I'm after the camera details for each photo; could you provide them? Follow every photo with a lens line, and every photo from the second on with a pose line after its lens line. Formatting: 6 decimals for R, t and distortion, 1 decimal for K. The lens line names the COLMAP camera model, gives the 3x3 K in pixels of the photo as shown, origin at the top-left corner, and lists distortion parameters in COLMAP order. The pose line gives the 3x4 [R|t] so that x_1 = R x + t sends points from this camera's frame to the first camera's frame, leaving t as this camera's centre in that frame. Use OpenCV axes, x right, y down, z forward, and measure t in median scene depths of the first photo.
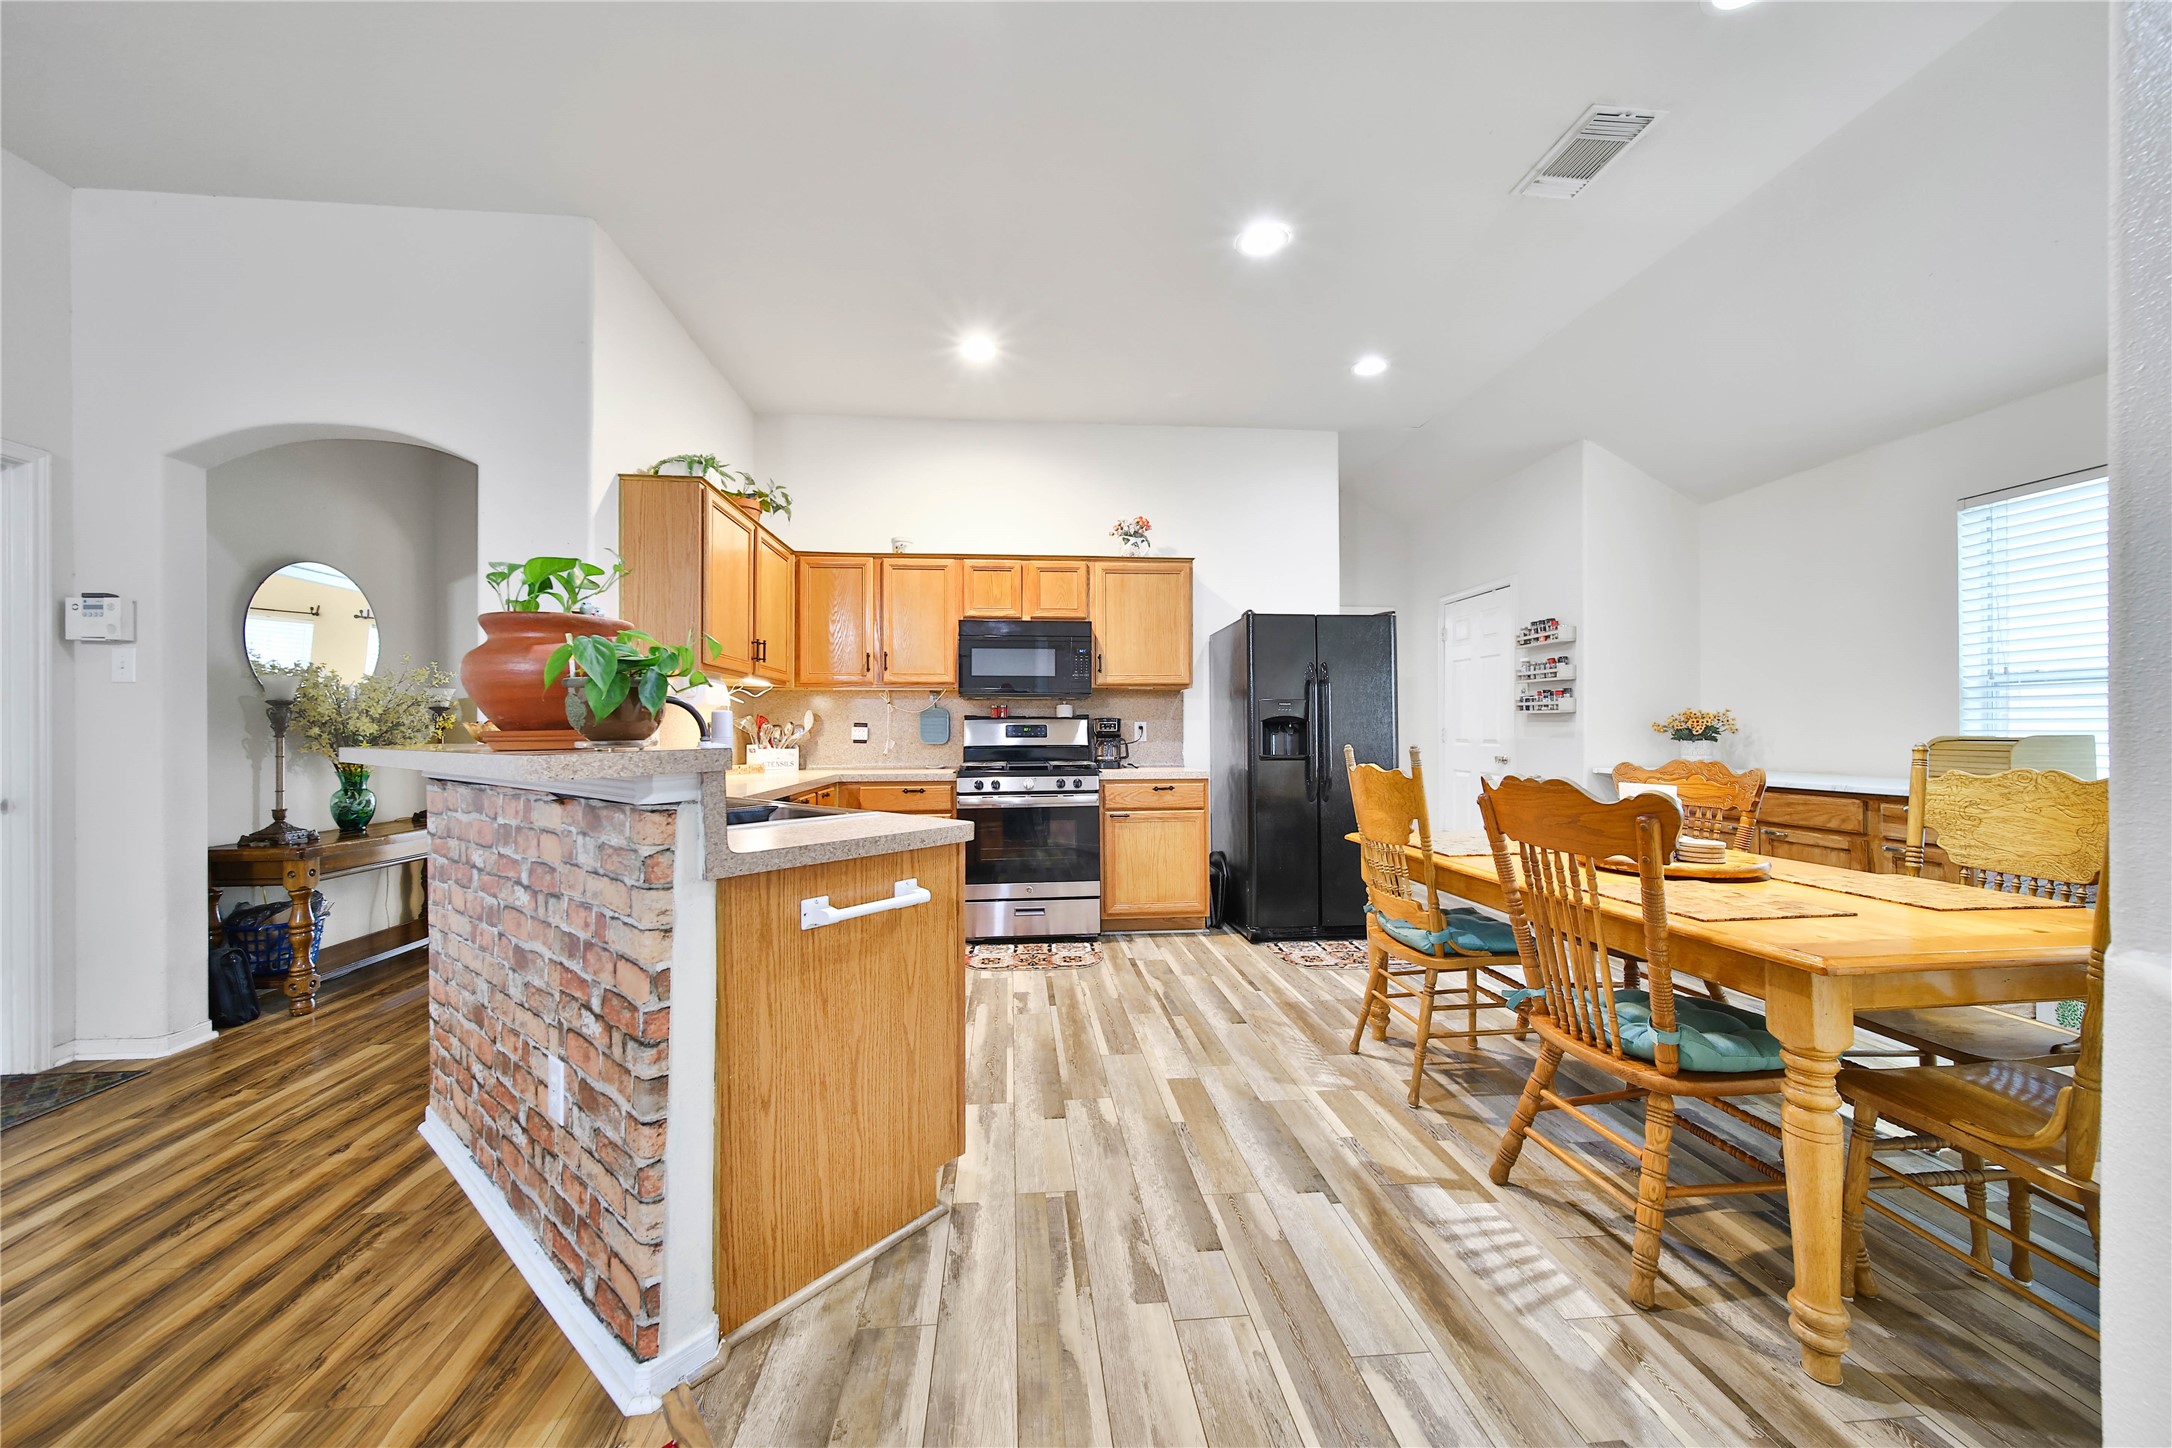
lens RADIAL K [[780.9, 0, 1080.3], [0, 780.9, 721.1], [0, 0, 1]] dist [0.000134, -0.000175]
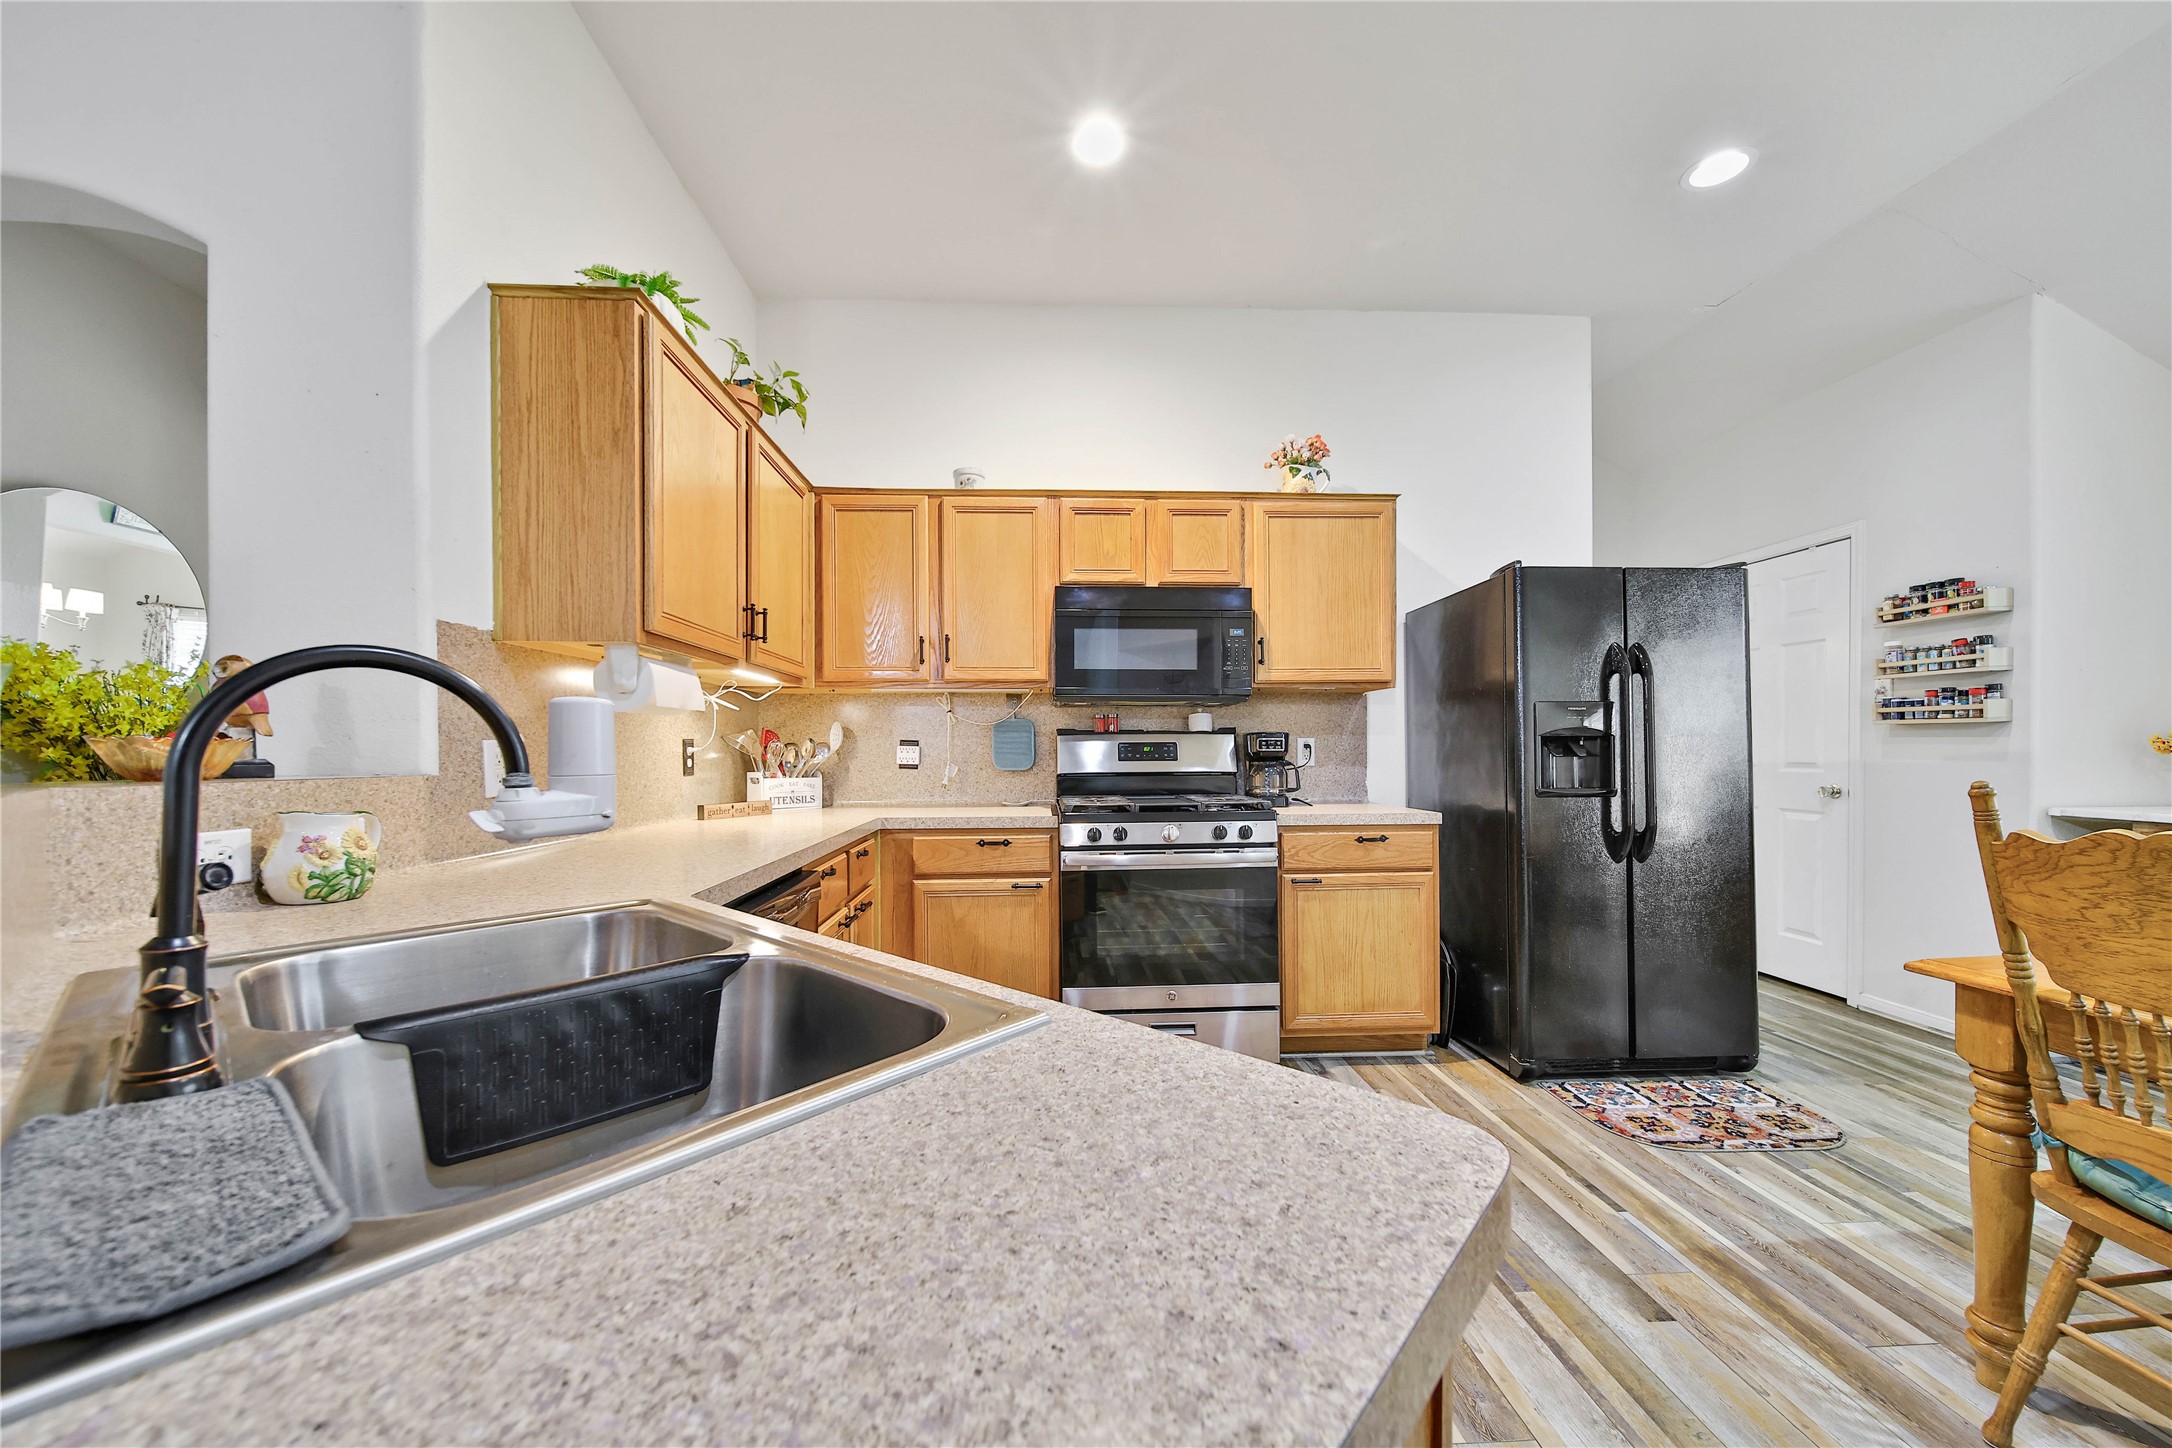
lens RADIAL K [[785.9, 0, 1077.8], [0, 785.9, 752.1], [0, 0, 1]] dist [-0.001616, -0.000147]
pose [[0.999189, -0.001059, -0.040245, -0.109047], [0.001673, 0.999883, 0.015219, 0.002861], [0.040225, -0.015274, 0.999074, 0.322740]]
